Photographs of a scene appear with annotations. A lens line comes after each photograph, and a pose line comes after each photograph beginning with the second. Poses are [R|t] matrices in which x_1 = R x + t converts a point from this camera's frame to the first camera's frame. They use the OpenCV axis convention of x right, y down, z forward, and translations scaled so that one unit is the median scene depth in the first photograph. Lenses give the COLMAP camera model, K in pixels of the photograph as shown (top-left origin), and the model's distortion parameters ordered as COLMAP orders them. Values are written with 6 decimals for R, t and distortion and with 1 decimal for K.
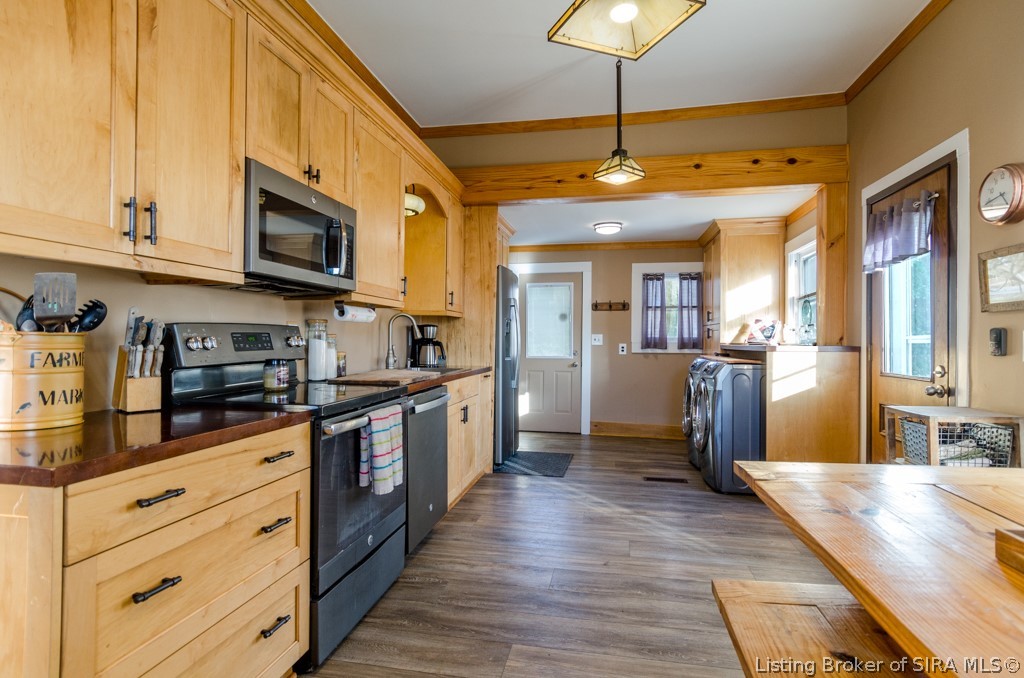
lens RADIAL K [[525.2, 0, 512.0], [0, 525.2, 339.0], [0, 0, 1]] dist [0.033830, -0.000248]
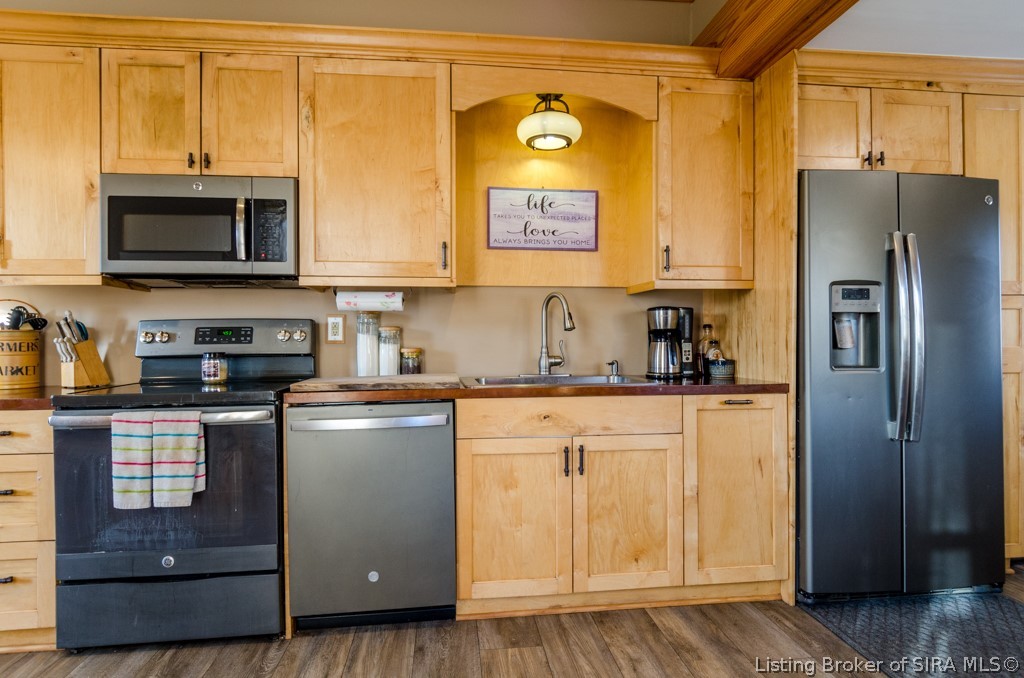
lens RADIAL K [[566.5, 0, 512.0], [0, 566.5, 339.0], [0, 0, 1]] dist [-0.001771, -0.000619]
pose [[0.309642, -0.009773, -0.950803, 0.403214], [0.007819, 0.999940, -0.007732, 0.013352], [0.950821, -0.005040, 0.309700, 0.635654]]
